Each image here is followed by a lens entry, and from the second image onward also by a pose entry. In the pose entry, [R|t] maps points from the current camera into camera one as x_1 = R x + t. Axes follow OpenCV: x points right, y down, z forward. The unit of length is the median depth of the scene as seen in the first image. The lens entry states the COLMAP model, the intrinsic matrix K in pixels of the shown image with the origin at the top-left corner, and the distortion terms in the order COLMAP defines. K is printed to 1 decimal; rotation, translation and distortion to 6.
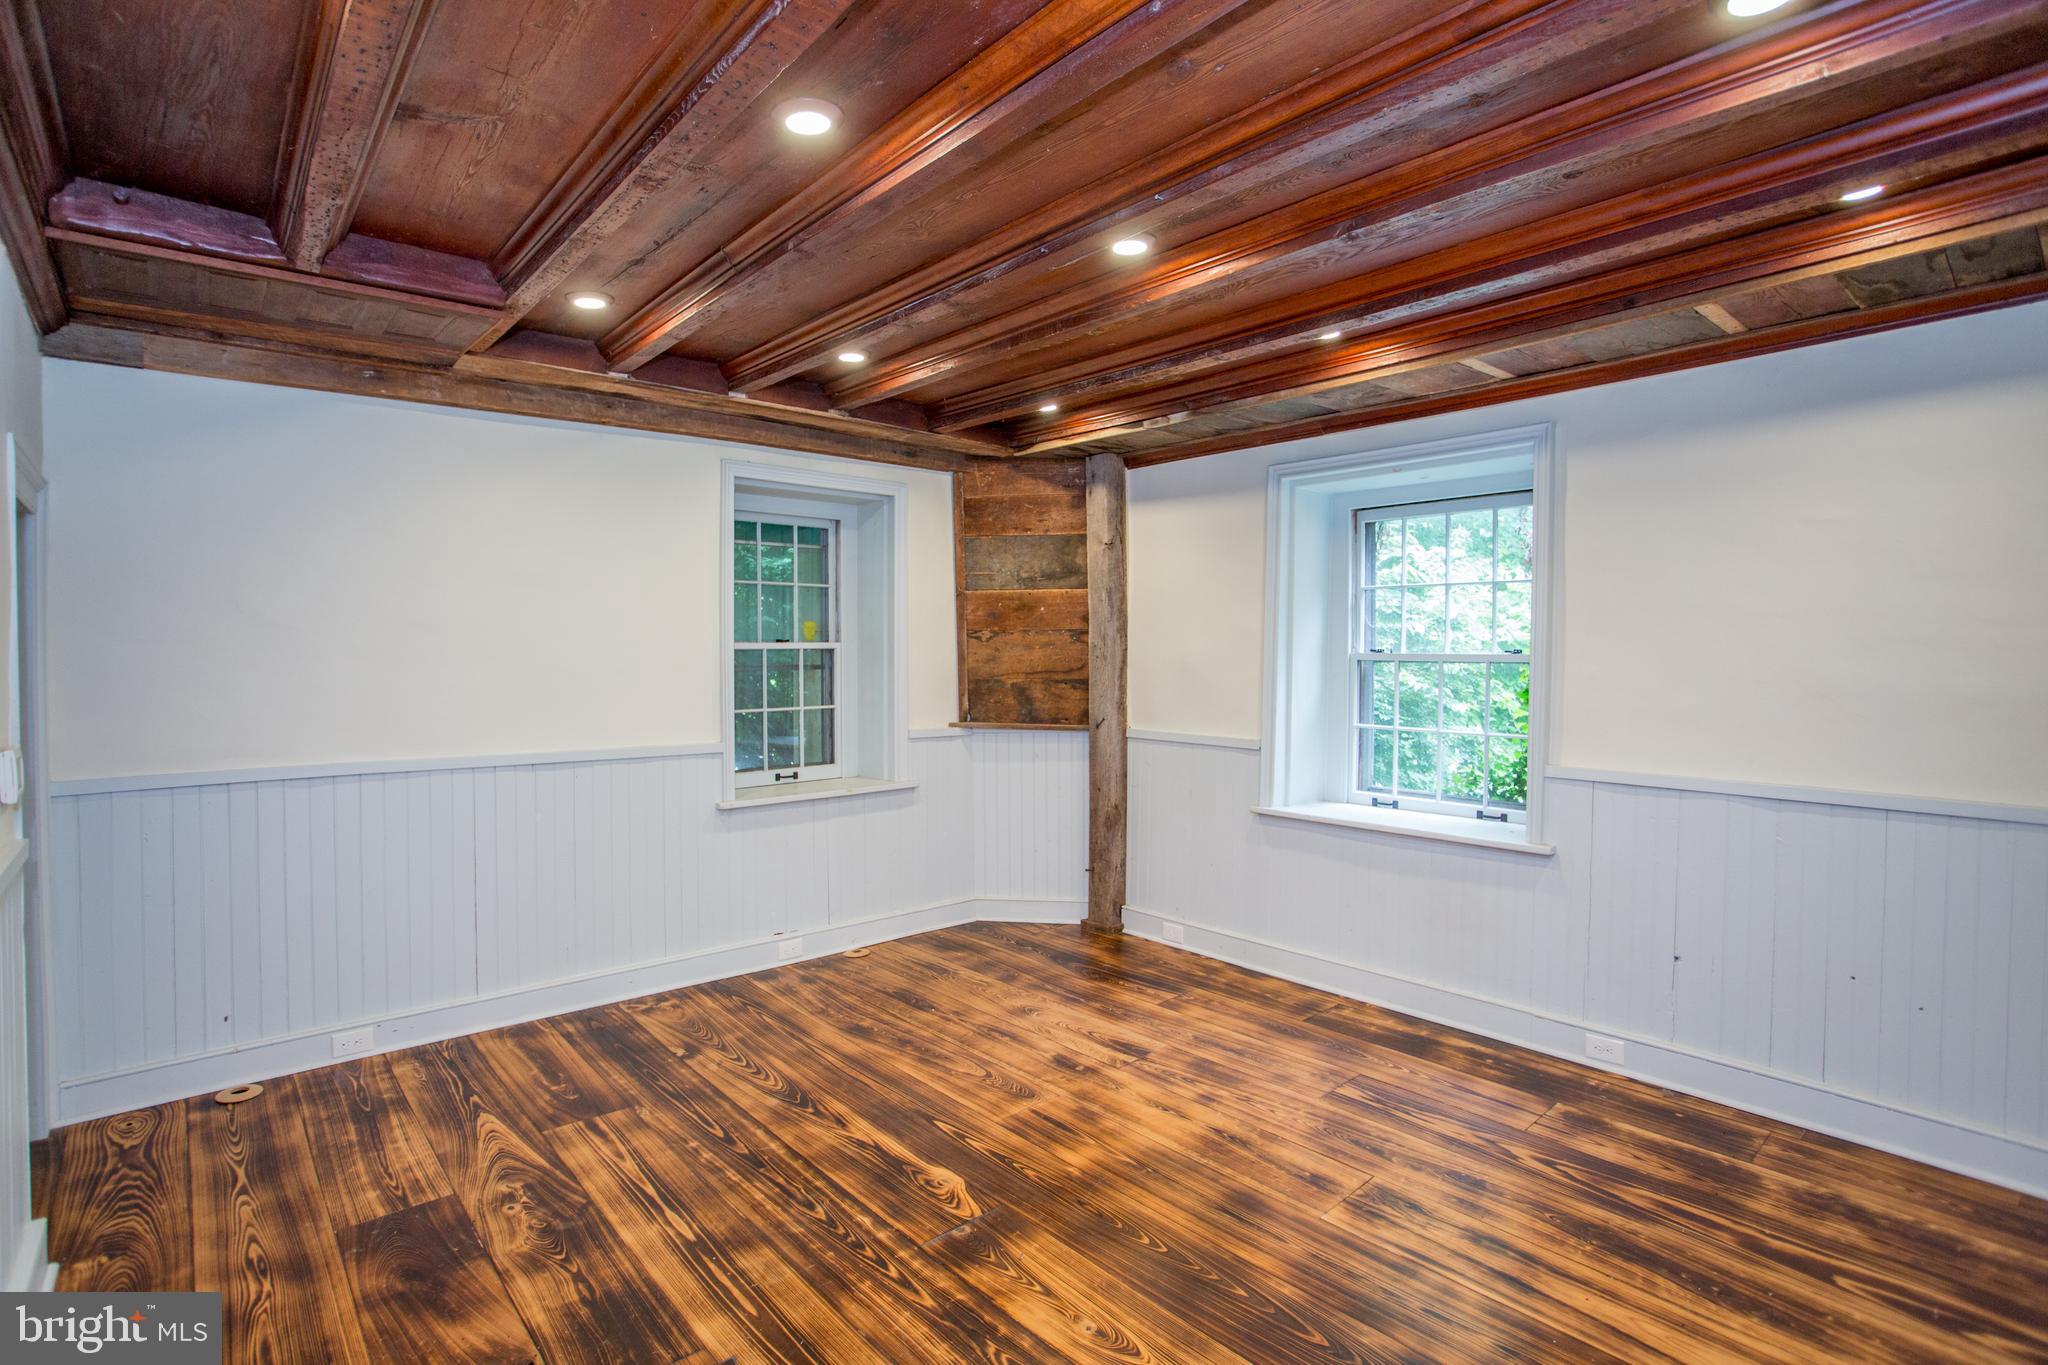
lens RADIAL K [[1002.1, 0, 1020.5], [0, 1002.1, 682.1], [0, 0, 1]] dist [-0.072333, 0.028204]
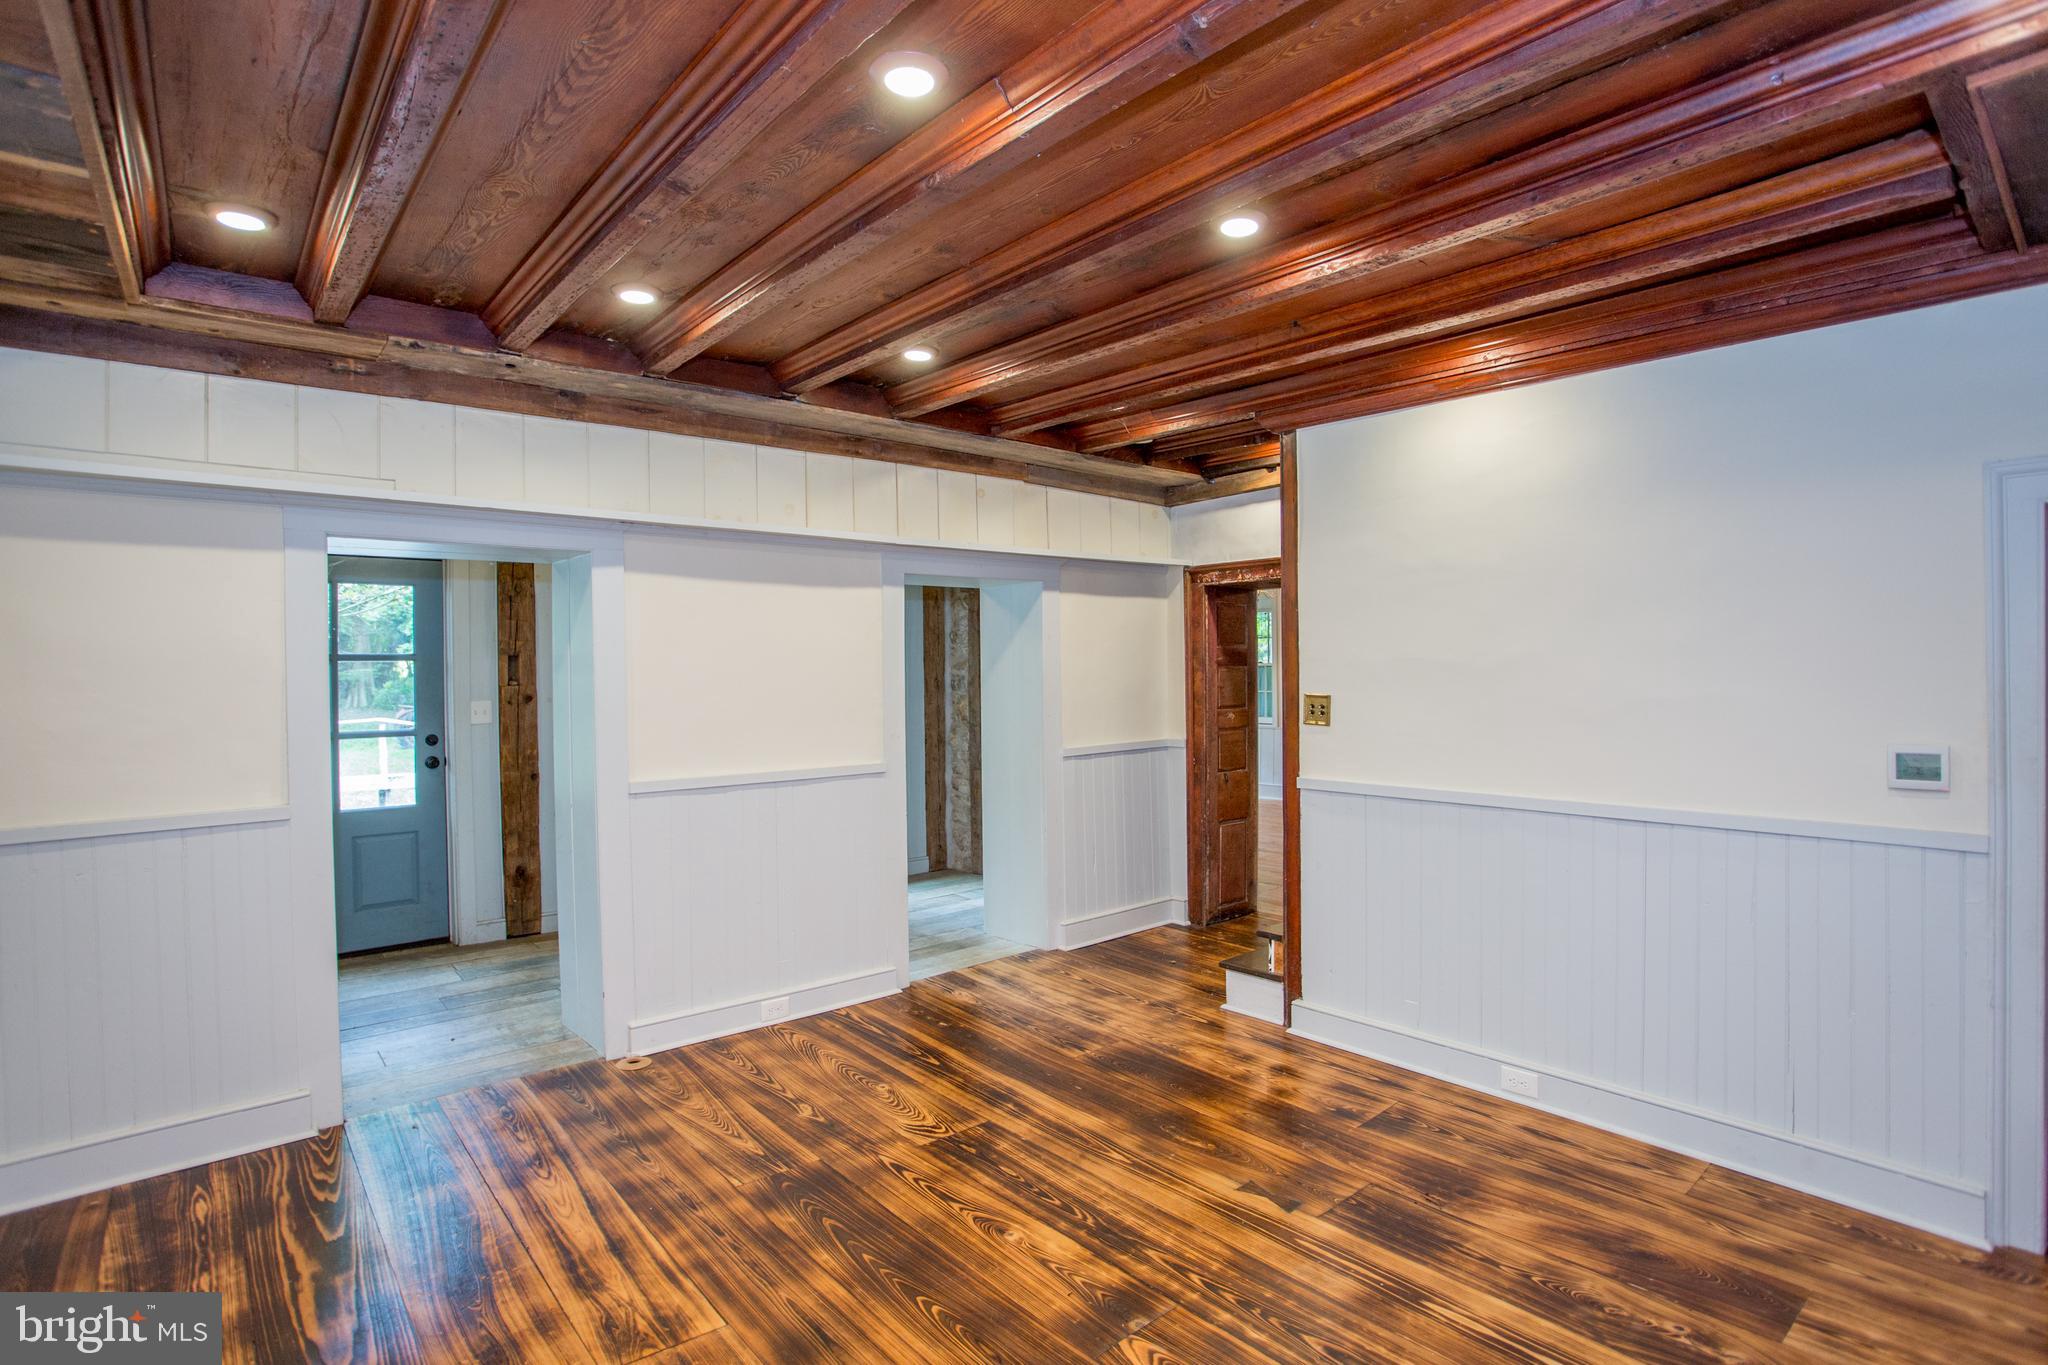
lens RADIAL K [[1002.1, 0, 1030.4], [0, 1002.1, 672.1], [0, 0, 1]] dist [-0.072333, 0.028204]
pose [[-0.999917, 0.006196, 0.011312, 0.025575], [0.006628, 0.999233, 0.038598, -0.066948], [-0.011065, 0.038670, -0.999191, 1.991802]]
